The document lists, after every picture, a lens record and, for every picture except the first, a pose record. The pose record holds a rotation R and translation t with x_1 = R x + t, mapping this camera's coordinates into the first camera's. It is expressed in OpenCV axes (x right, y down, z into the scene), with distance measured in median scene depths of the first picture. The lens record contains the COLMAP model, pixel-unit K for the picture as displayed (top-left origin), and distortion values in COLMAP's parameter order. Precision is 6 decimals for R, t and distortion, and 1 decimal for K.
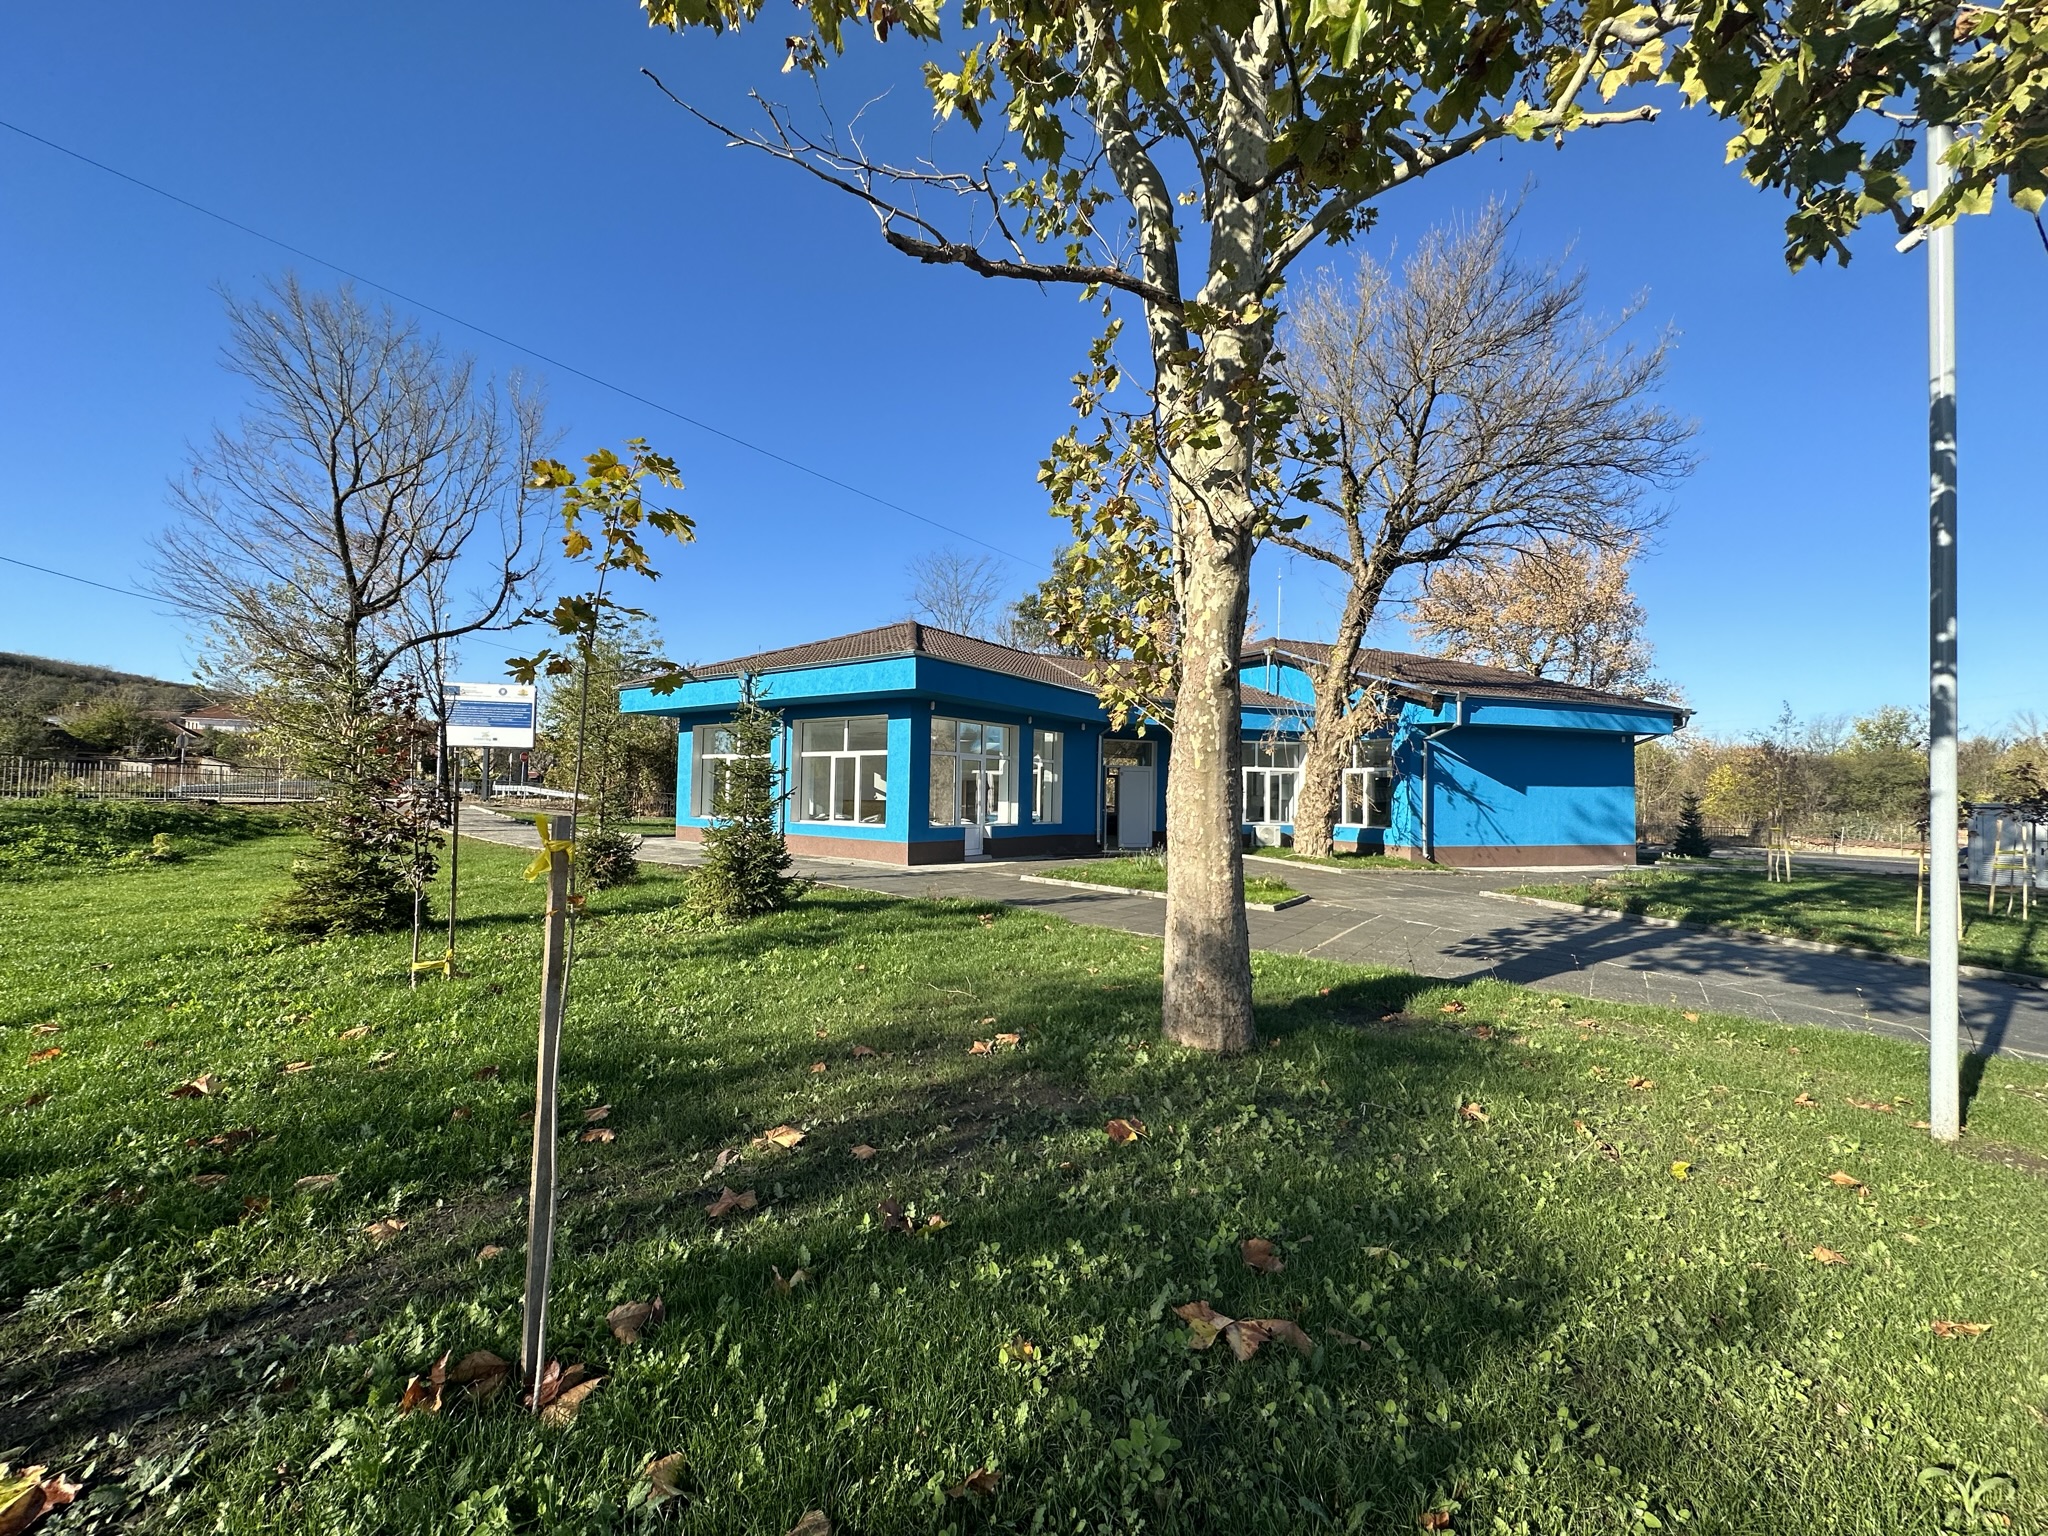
lens RADIAL K [[811.7, 0, 1024.0], [0, 811.7, 768.0], [0, 0, 1]] dist [-0.006132, 0.000389]
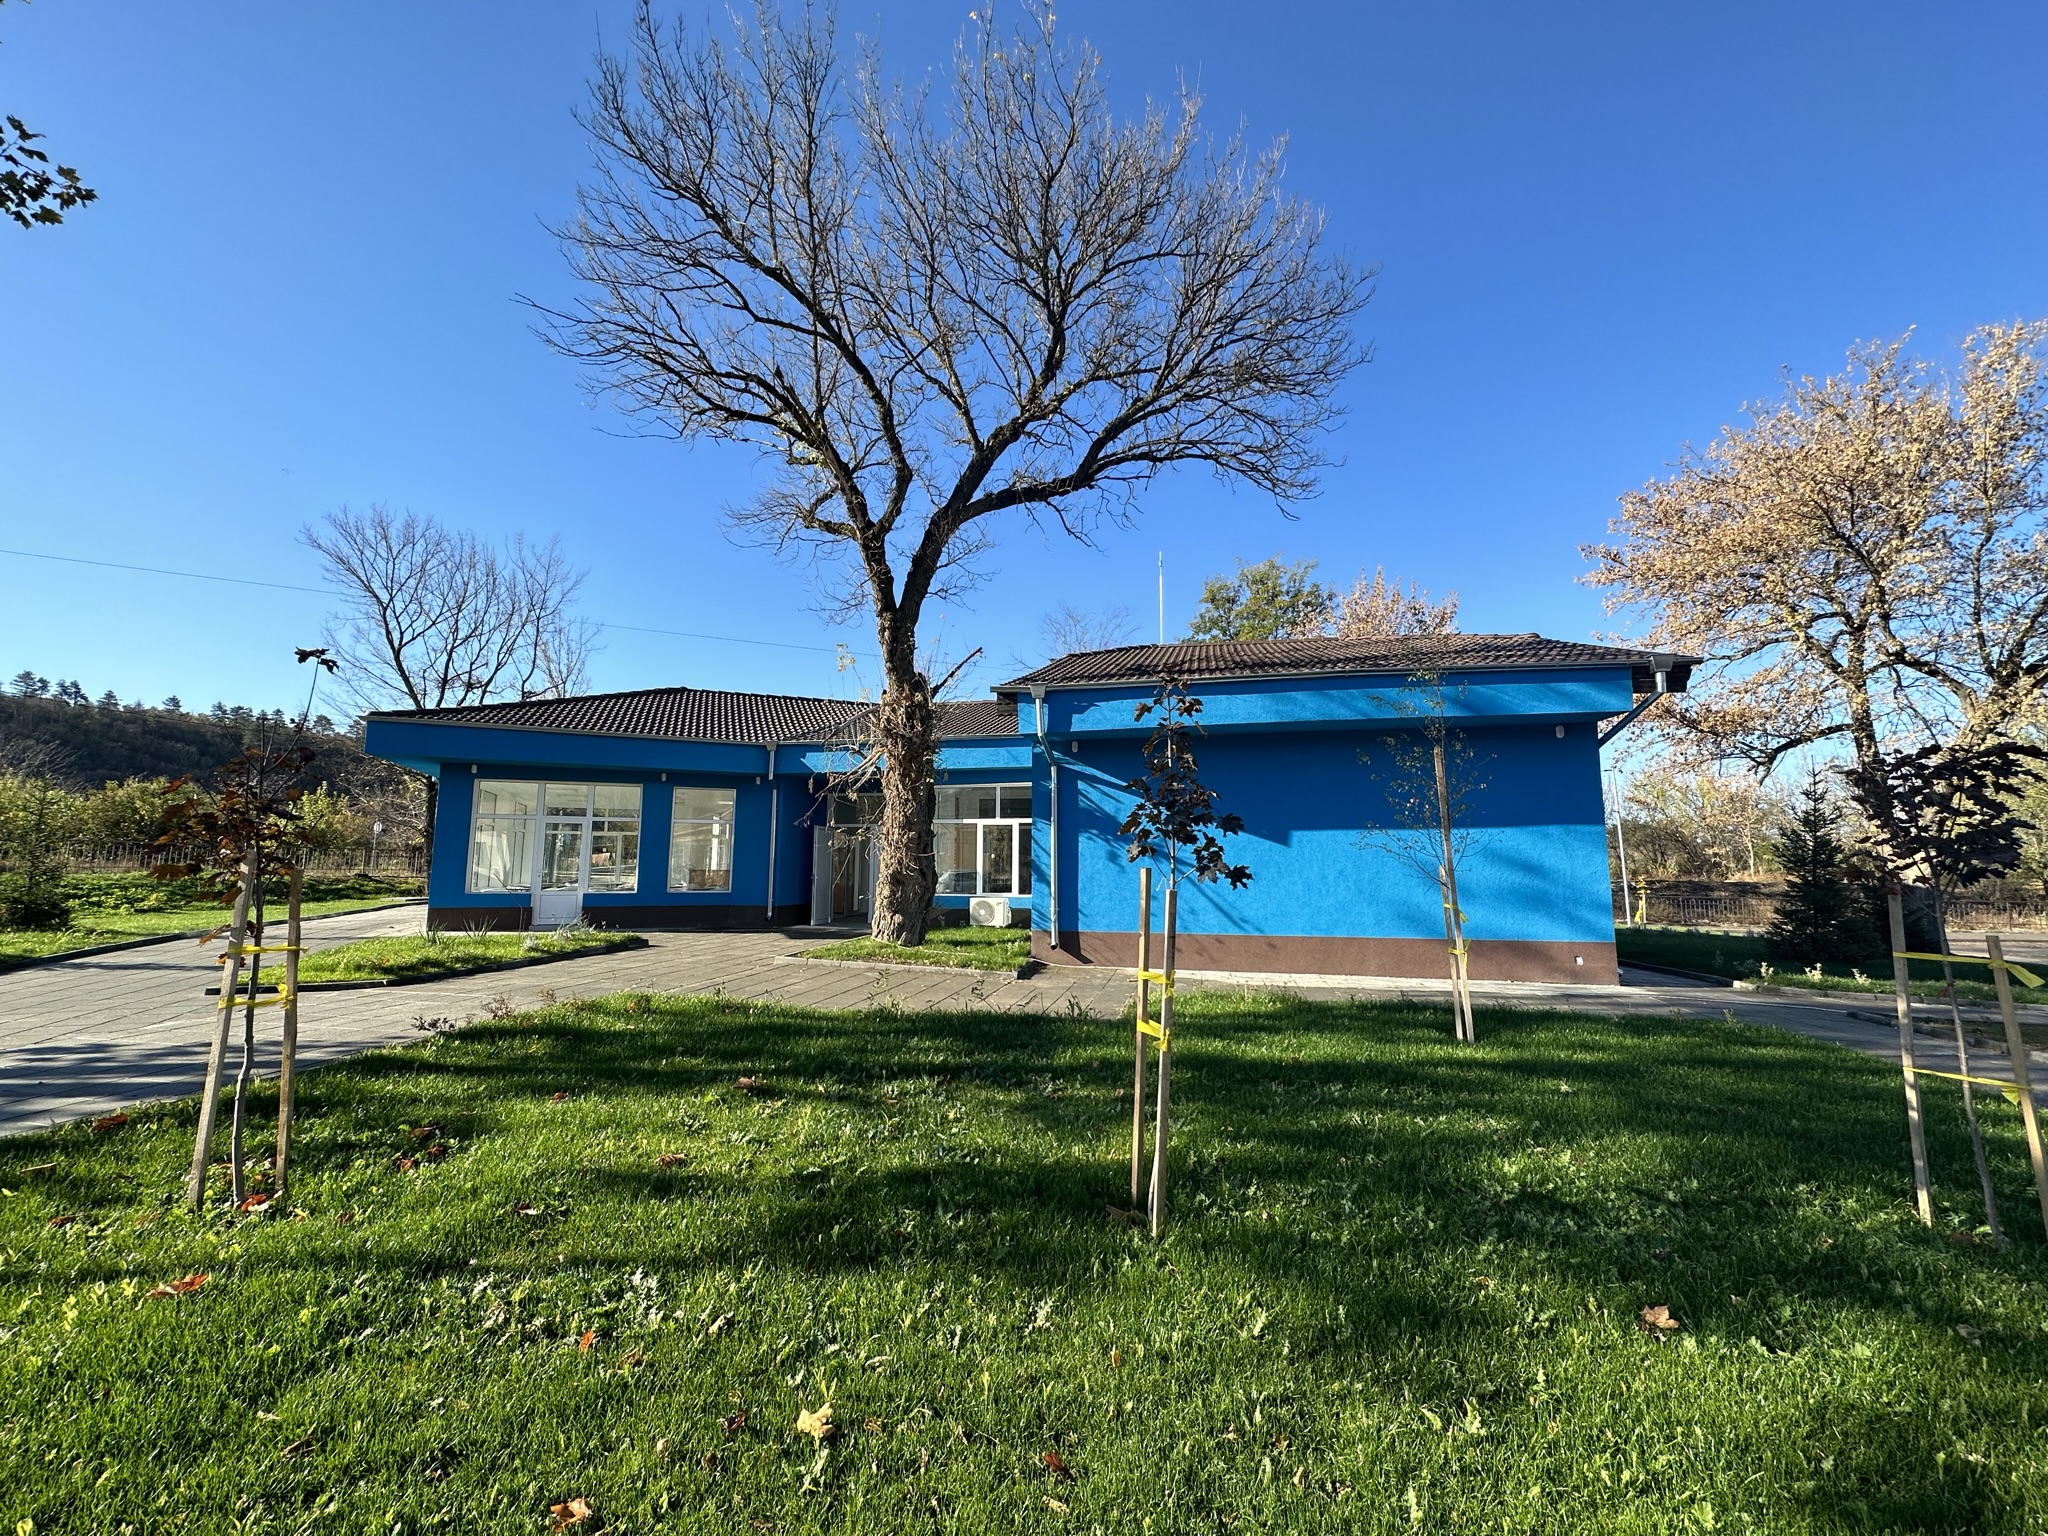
lens RADIAL K [[811.7, 0, 1024.0], [0, 811.7, 768.0], [0, 0, 1]] dist [-0.006132, 0.000389]
pose [[0.844475, -0.076998, -0.530031, 0.815734], [0.026072, 0.994349, -0.102910, 0.034149], [0.534960, 0.073086, 0.841711, 0.443246]]
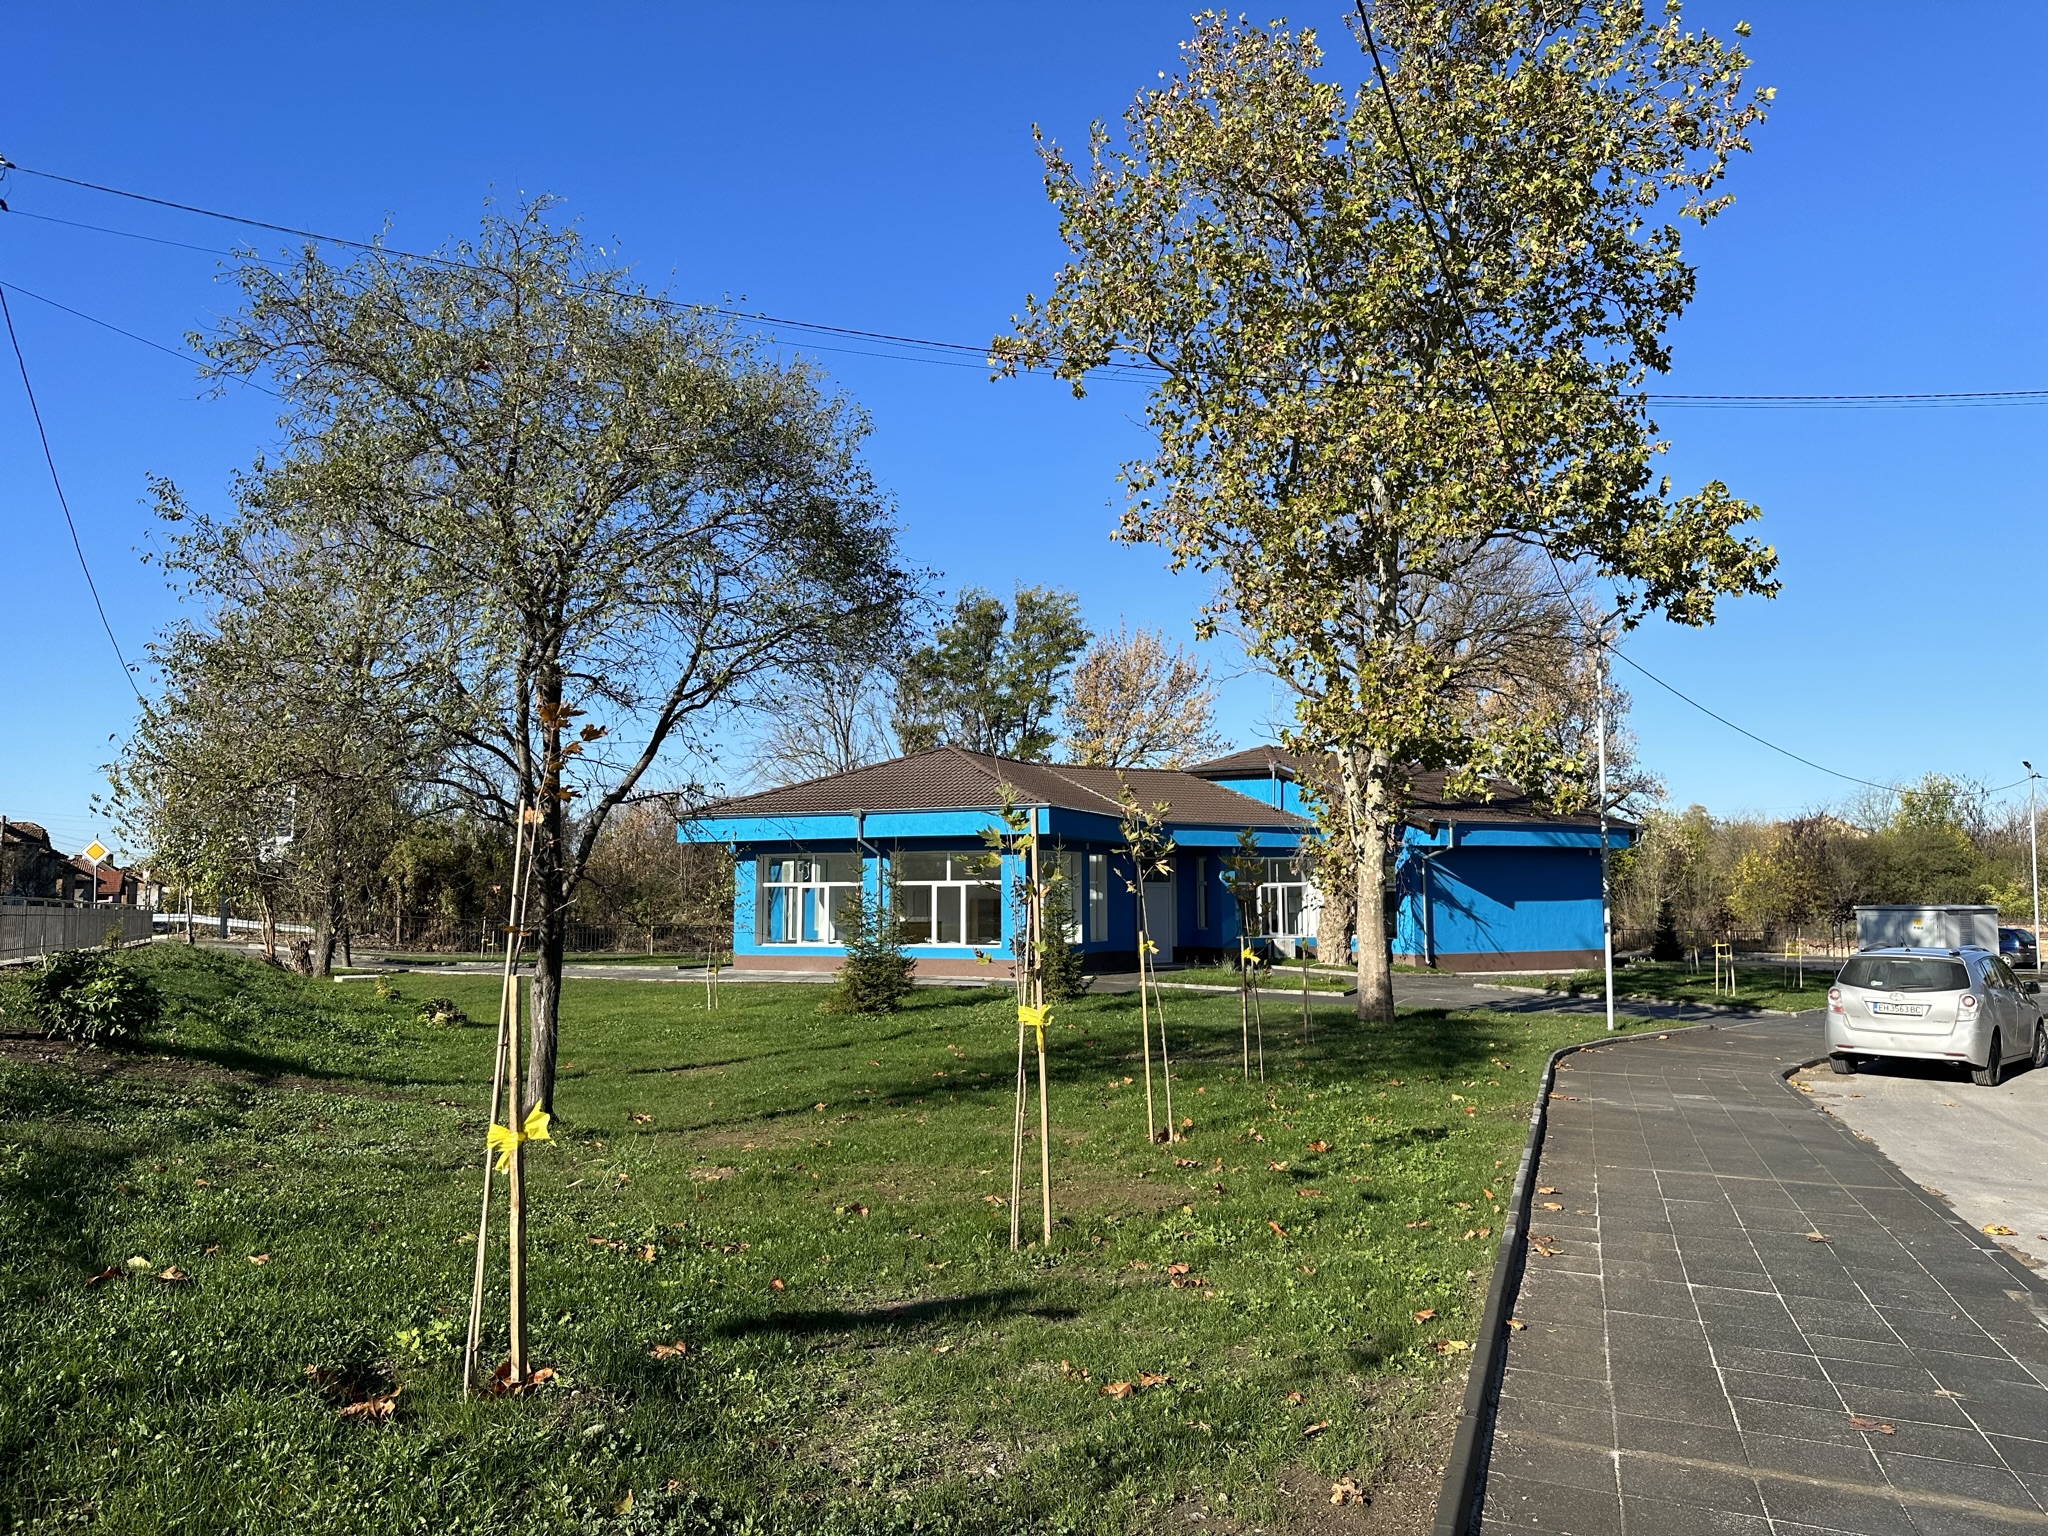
lens RADIAL K [[1388.6, 0, 1024.0], [0, 1388.6, 768.0], [0, 0, 1]] dist [0.130300, -0.223038]
pose [[0.978499, -0.001539, 0.206246, -0.455412], [0.013581, 0.998283, -0.056986, -0.058025], [-0.205804, 0.058562, 0.976839, -0.806025]]
